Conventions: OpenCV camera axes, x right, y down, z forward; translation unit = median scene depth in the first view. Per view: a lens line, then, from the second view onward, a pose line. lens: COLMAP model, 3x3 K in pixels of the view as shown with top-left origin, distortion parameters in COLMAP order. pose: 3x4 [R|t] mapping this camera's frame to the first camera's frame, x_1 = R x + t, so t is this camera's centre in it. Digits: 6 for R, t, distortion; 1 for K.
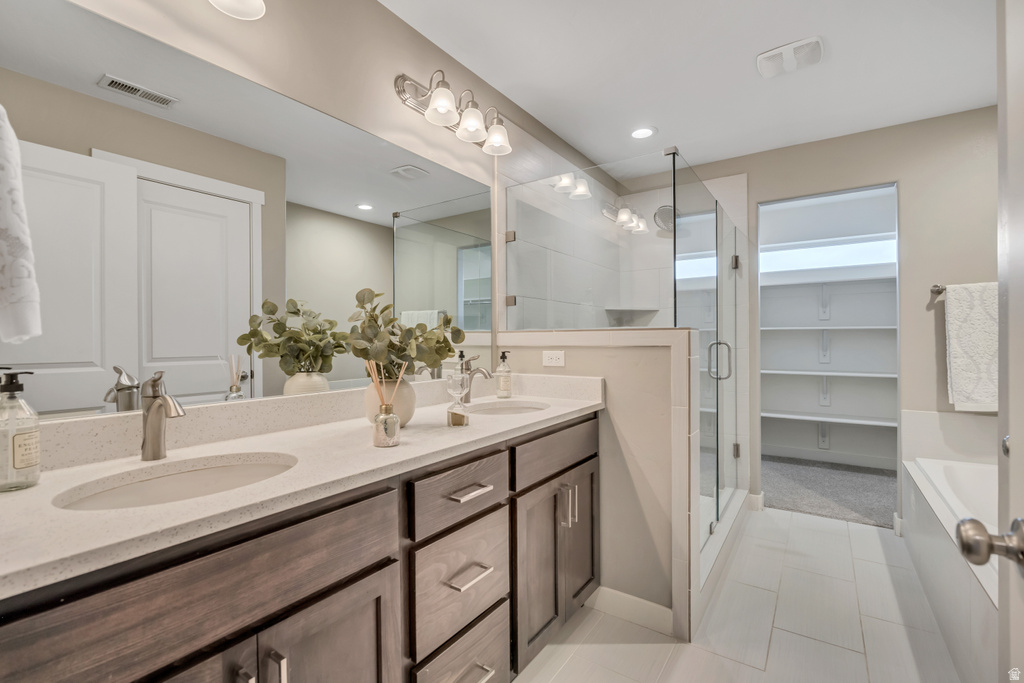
lens RADIAL K [[454.2, 0, 513.6], [0, 454.2, 337.7], [0, 0, 1]] dist [-0.028828, 0.000083]
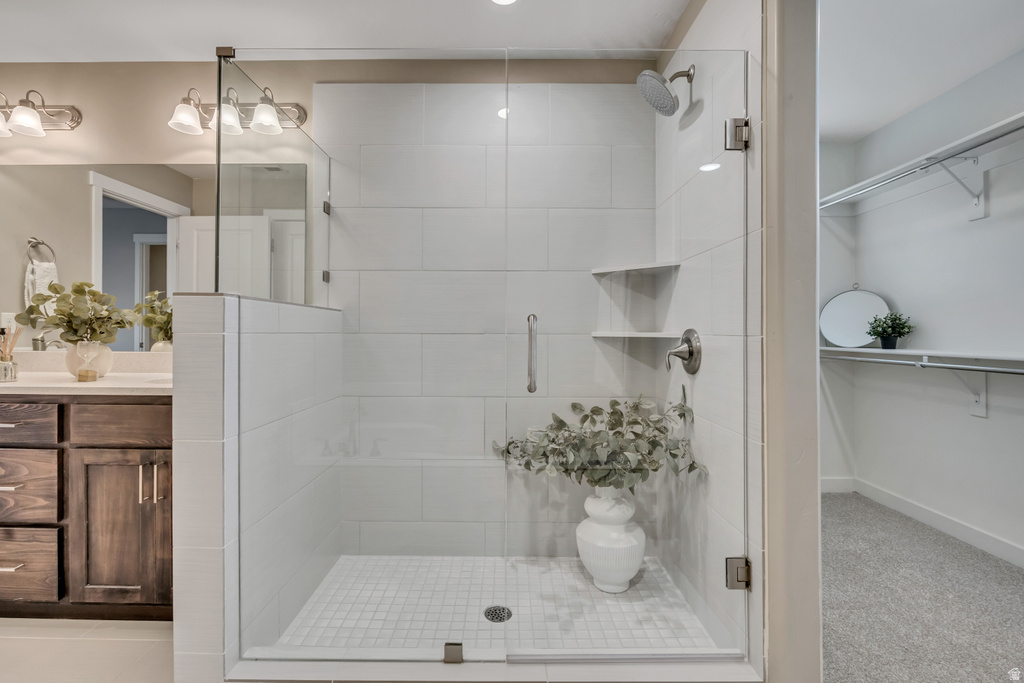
lens RADIAL K [[454.2, 0, 513.6], [0, 454.2, 337.7], [0, 0, 1]] dist [-0.028828, 0.000083]
pose [[0.573359, 0.004747, -0.819290, 1.083540], [0.001444, 0.999976, 0.006805, 0.040094], [0.819303, -0.005085, 0.573339, 0.867569]]
